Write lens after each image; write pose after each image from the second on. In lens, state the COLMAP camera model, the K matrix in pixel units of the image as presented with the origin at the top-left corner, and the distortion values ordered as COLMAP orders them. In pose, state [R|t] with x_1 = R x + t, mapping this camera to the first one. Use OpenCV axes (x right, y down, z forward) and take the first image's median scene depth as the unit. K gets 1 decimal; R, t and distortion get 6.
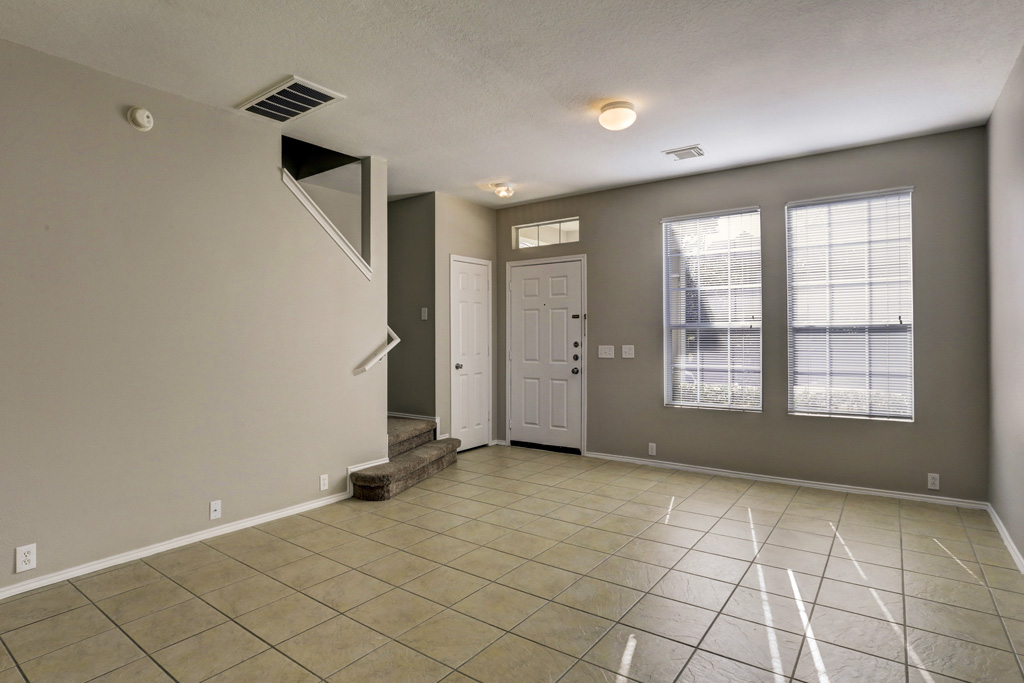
lens RADIAL K [[551.2, 0, 489.1], [0, 551.2, 336.7], [0, 0, 1]] dist [-0.053798, 0.001795]
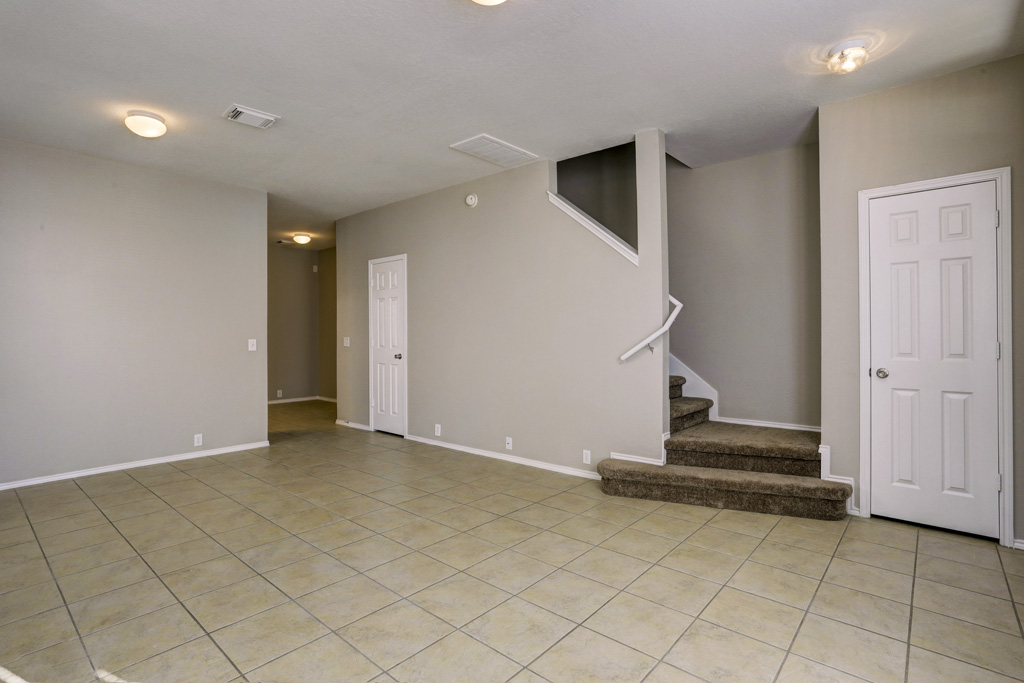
lens RADIAL K [[491.2, 0, 516.1], [0, 491.2, 330.6], [0, 0, 1]] dist [-0.022068, 0.000172]
pose [[-0.048975, -0.000287, -0.998800, 0.601670], [0.004550, 0.999990, -0.000511, 0.007950], [0.998790, -0.004569, -0.048973, 0.778717]]
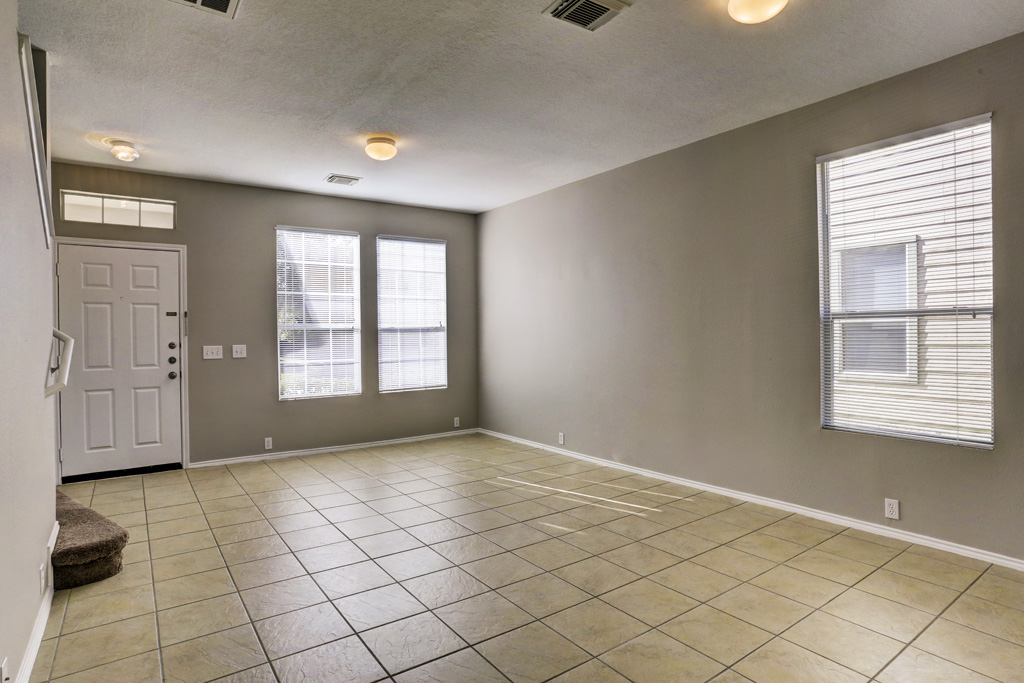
lens RADIAL K [[551.2, 0, 489.1], [0, 551.2, 336.7], [0, 0, 1]] dist [-0.053798, 0.001795]
pose [[0.311591, -0.006004, 0.950197, -0.606745], [0.008462, 0.999958, 0.003544, 0.001229], [-0.950179, 0.006936, 0.311628, 0.293828]]
